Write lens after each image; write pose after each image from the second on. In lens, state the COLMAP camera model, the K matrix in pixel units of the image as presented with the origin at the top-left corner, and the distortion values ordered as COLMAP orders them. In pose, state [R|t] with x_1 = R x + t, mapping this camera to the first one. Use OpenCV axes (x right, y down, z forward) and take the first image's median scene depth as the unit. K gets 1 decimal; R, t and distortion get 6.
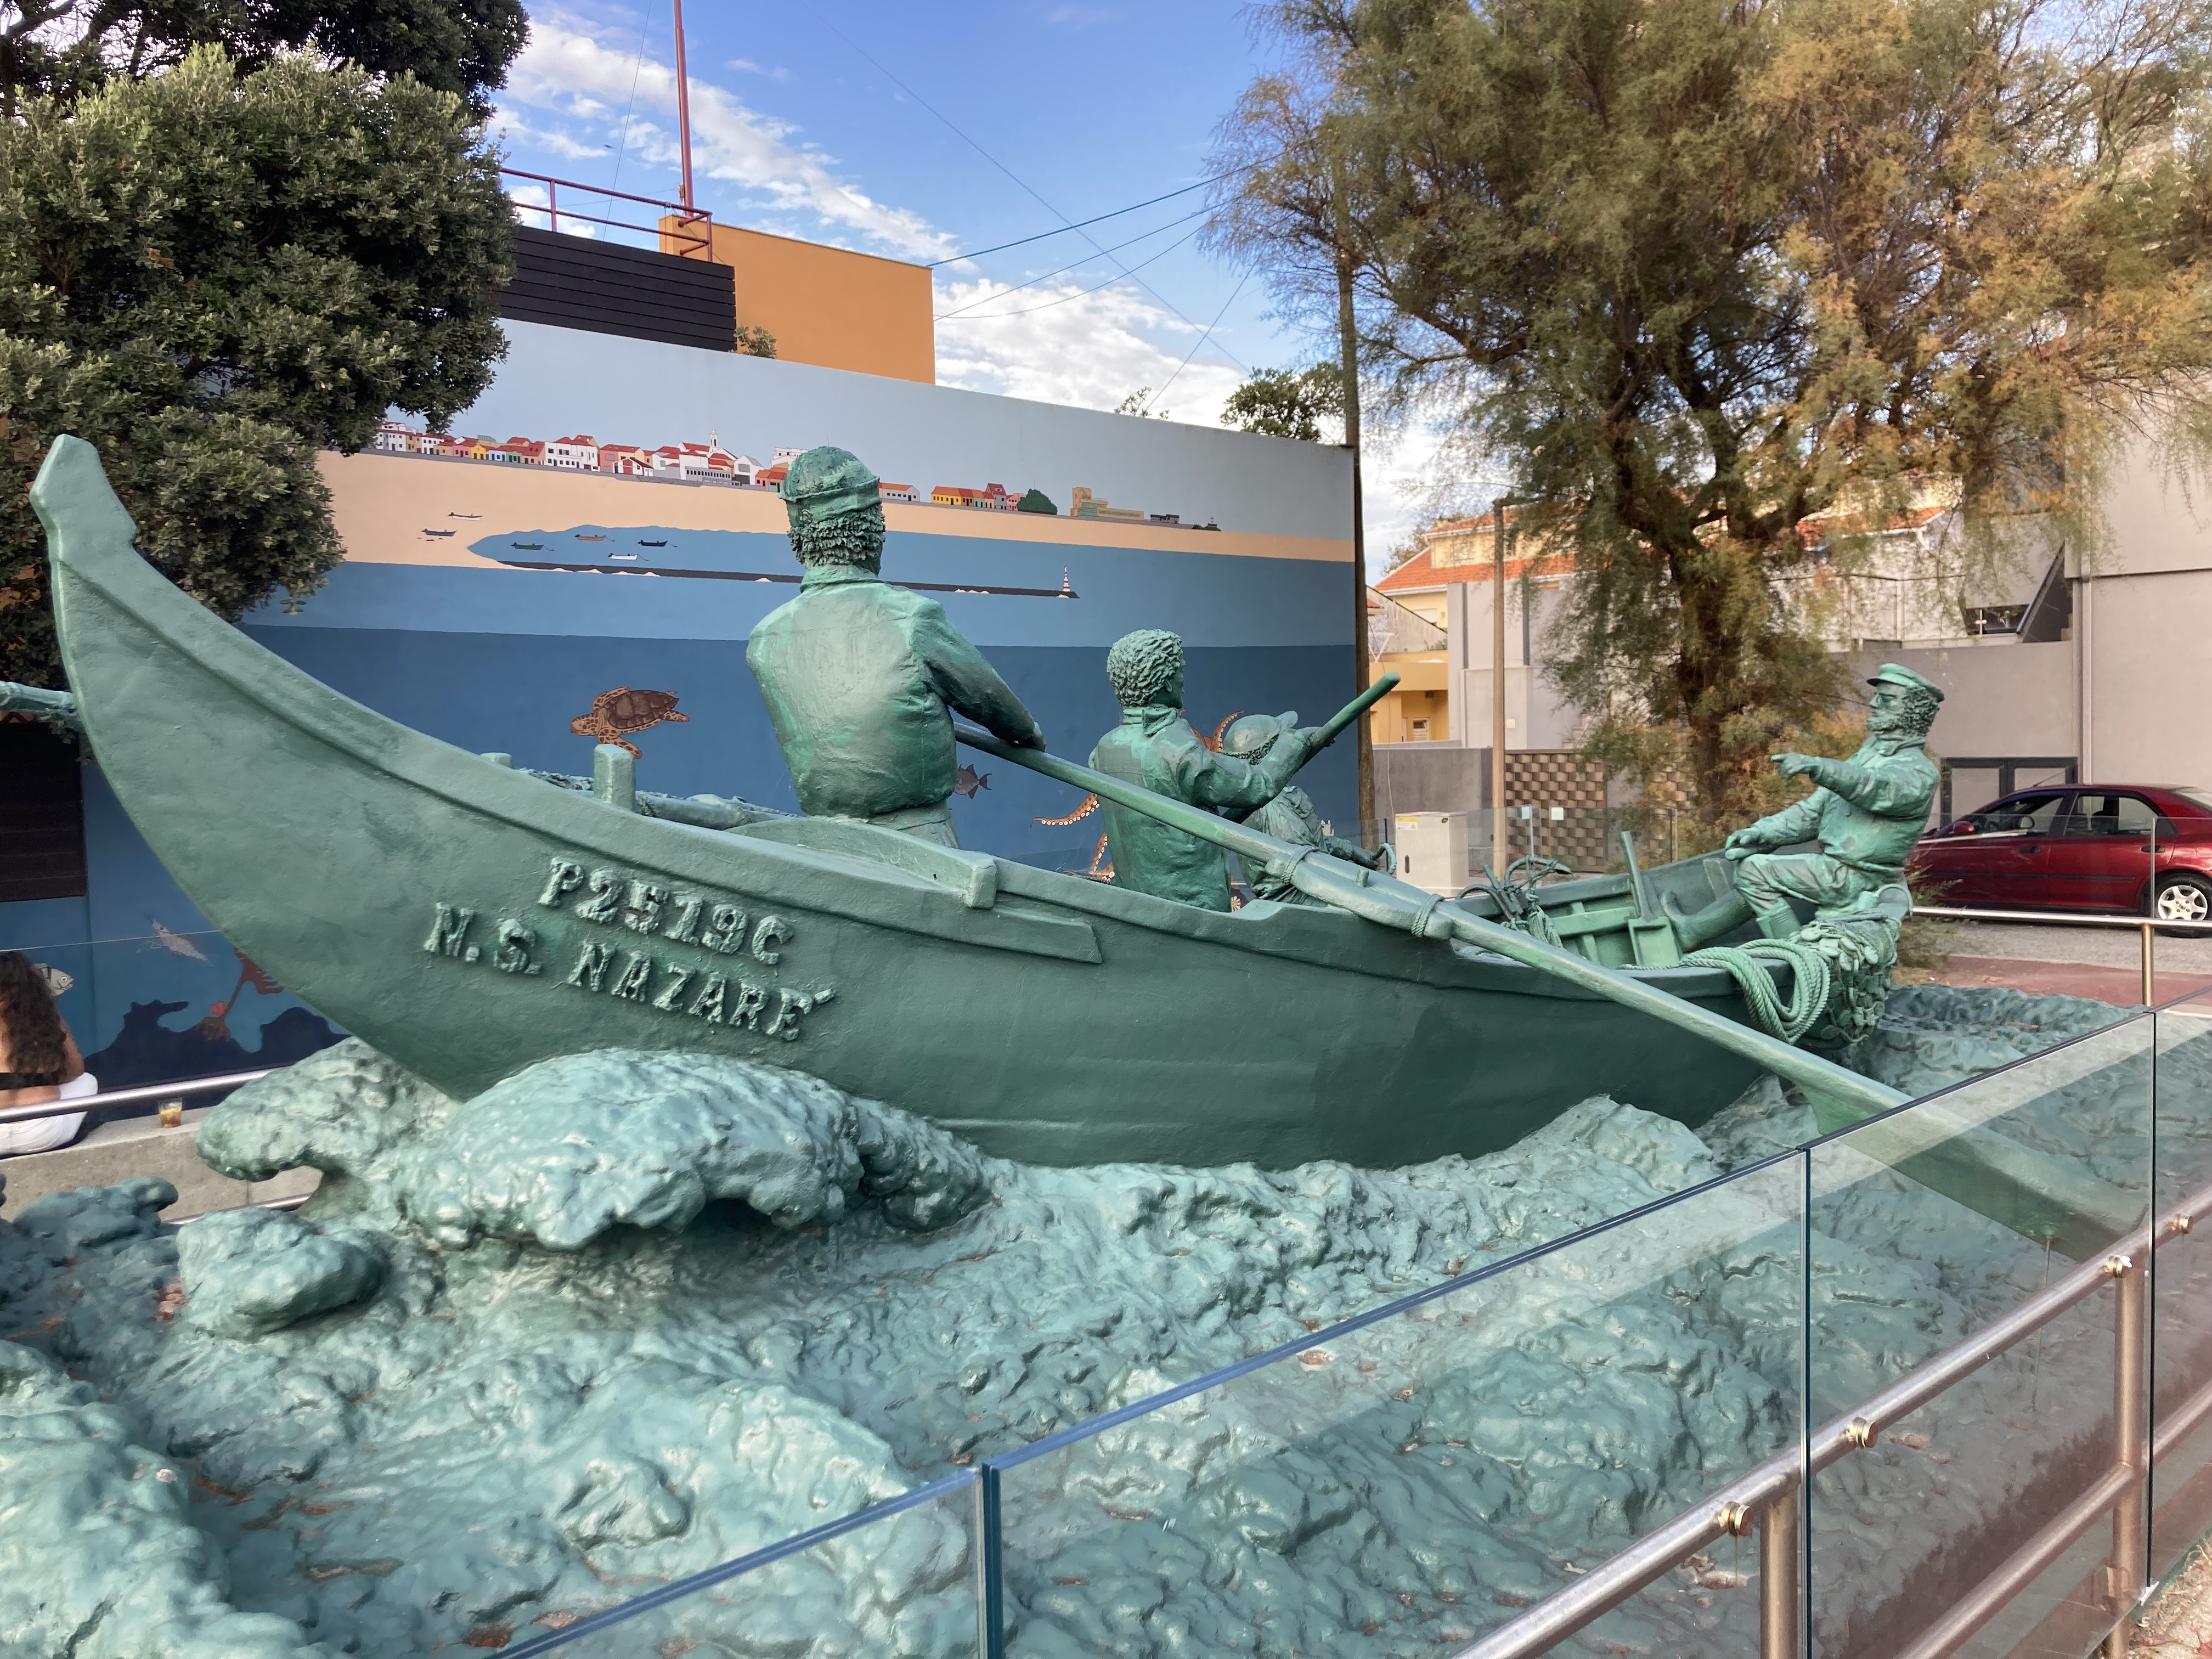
lens RADIAL K [[1802.1, 0, 1106.7], [0, 1802.1, 830.0], [0, 0, 1]] dist [0.004639, 0.007122]
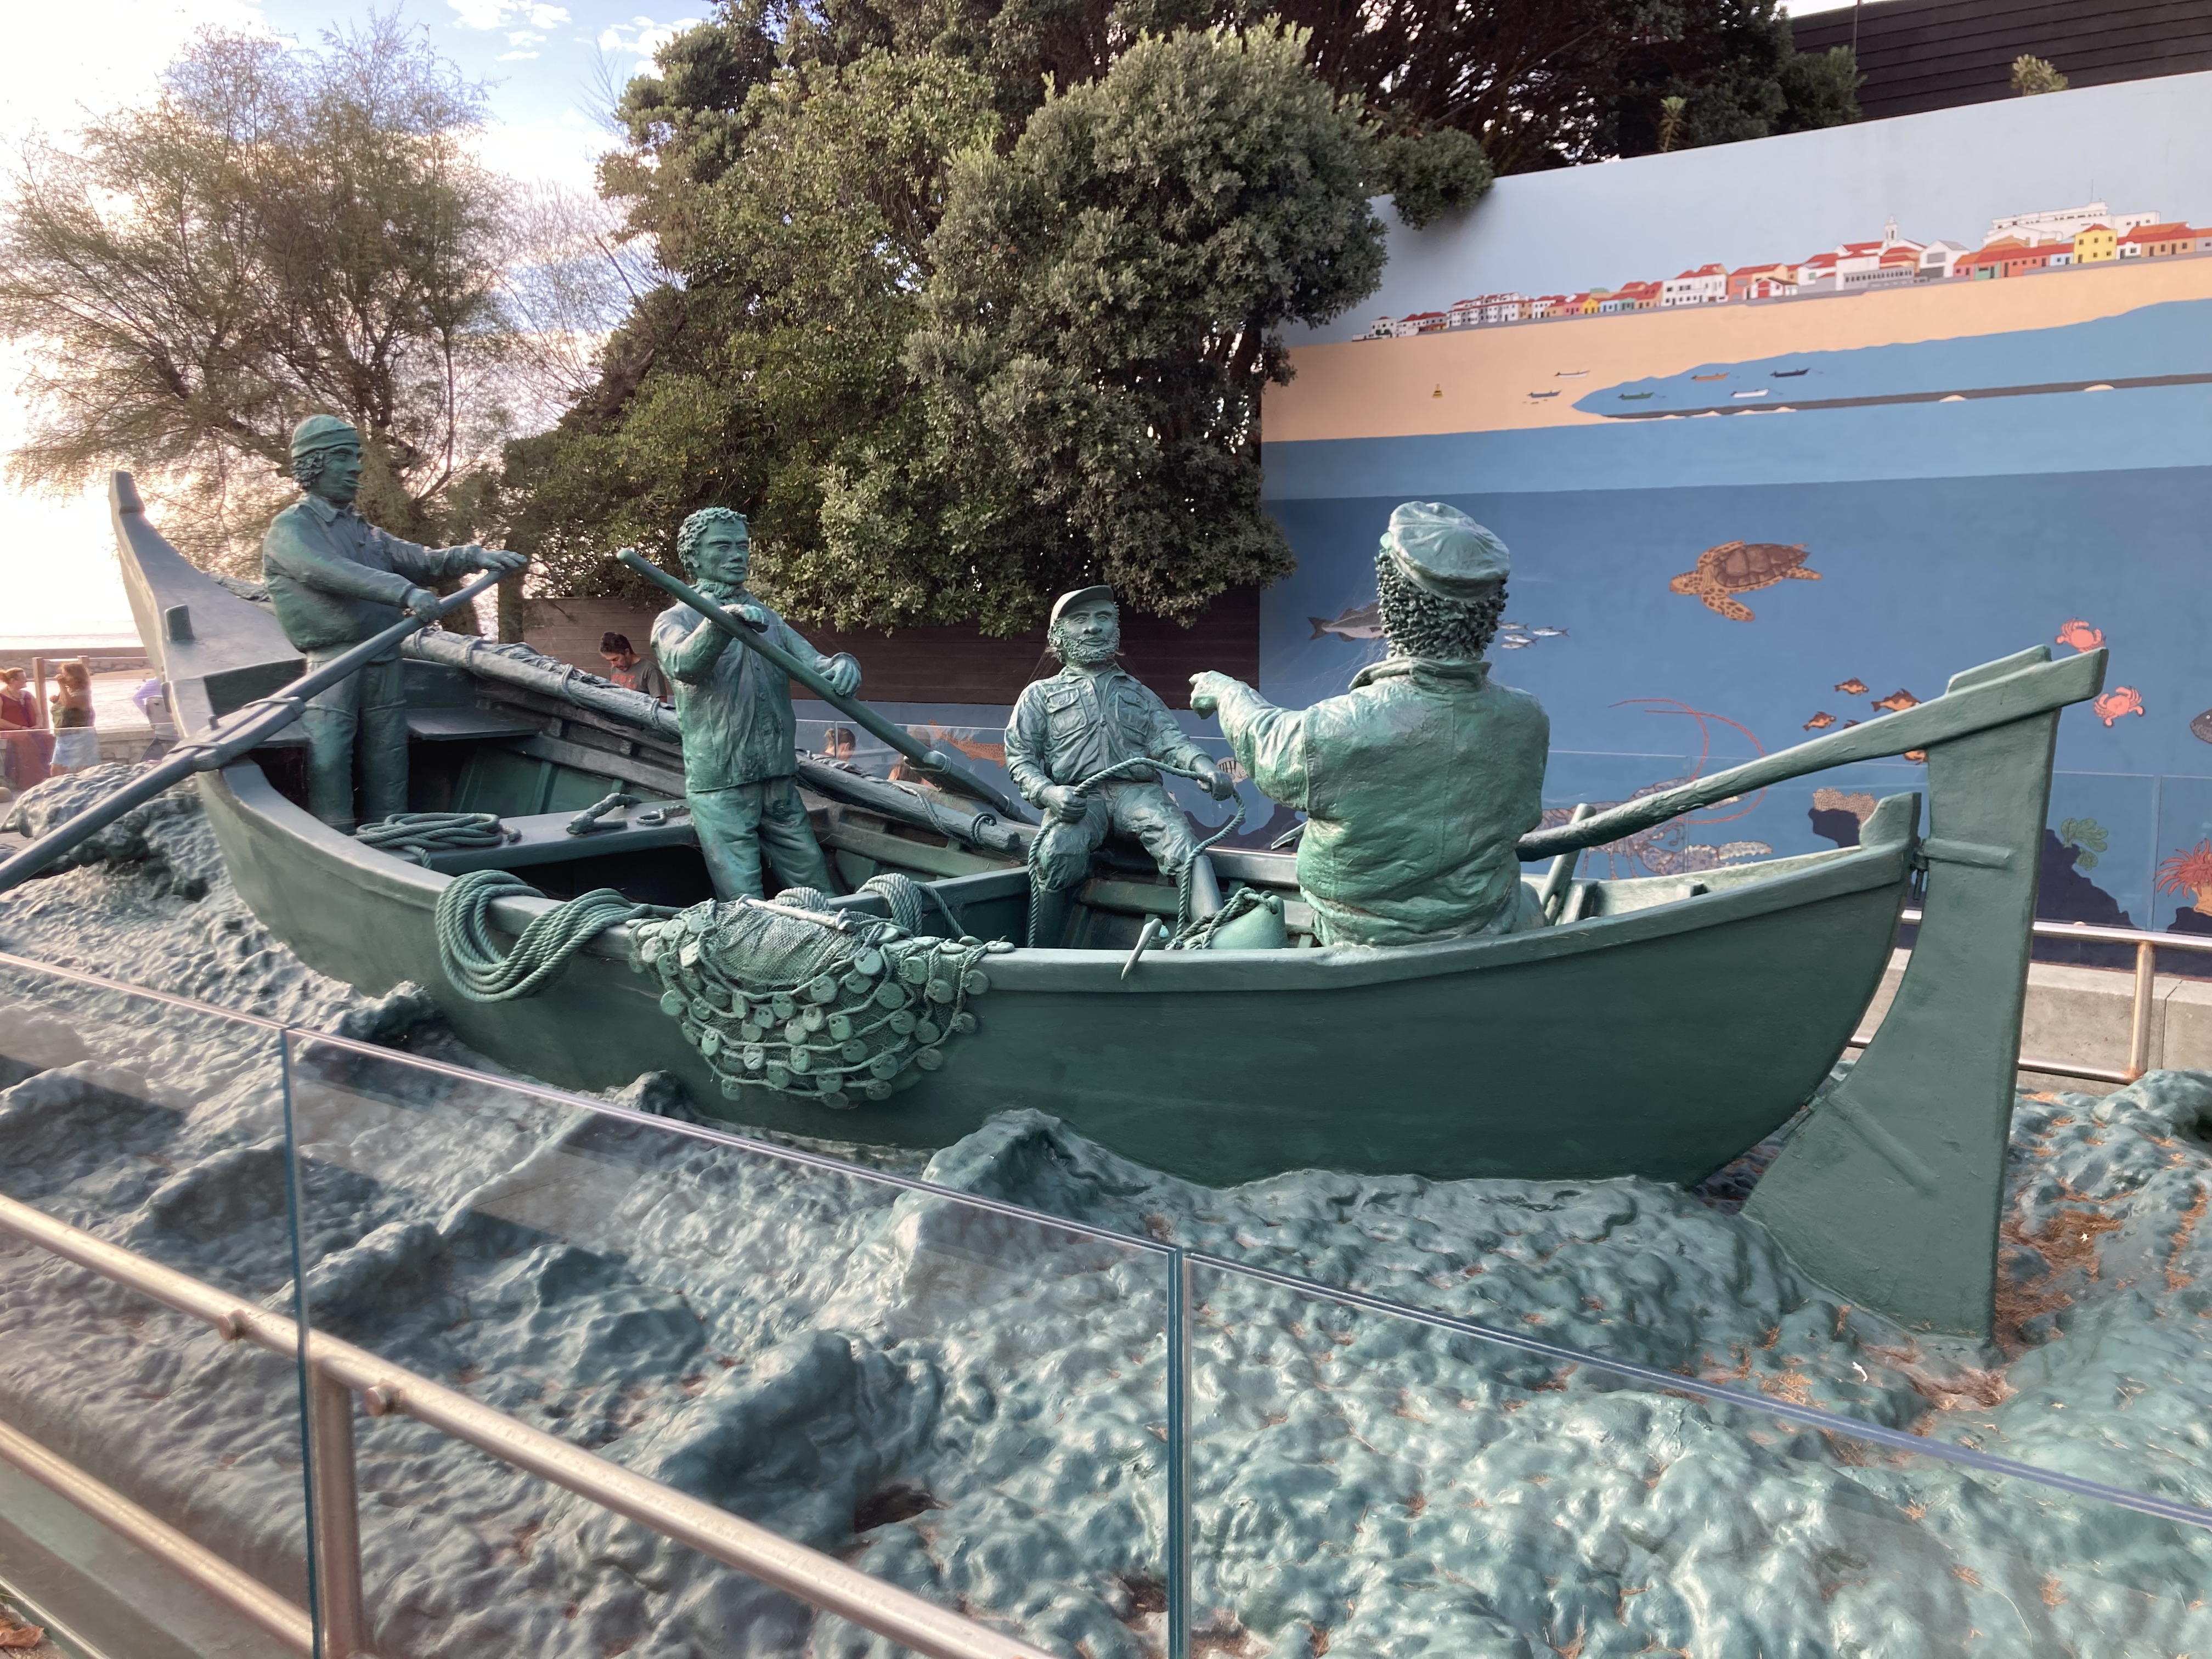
lens RADIAL K [[1802.1, 0, 1105.9], [0, 1802.1, 831.7], [0, 0, 1]] dist [0.004639, 0.007122]
pose [[0.162536, 0.151453, -0.975010, 0.585234], [-0.052600, 0.988074, 0.144714, -0.049650], [0.985300, 0.027765, 0.168564, 0.541232]]
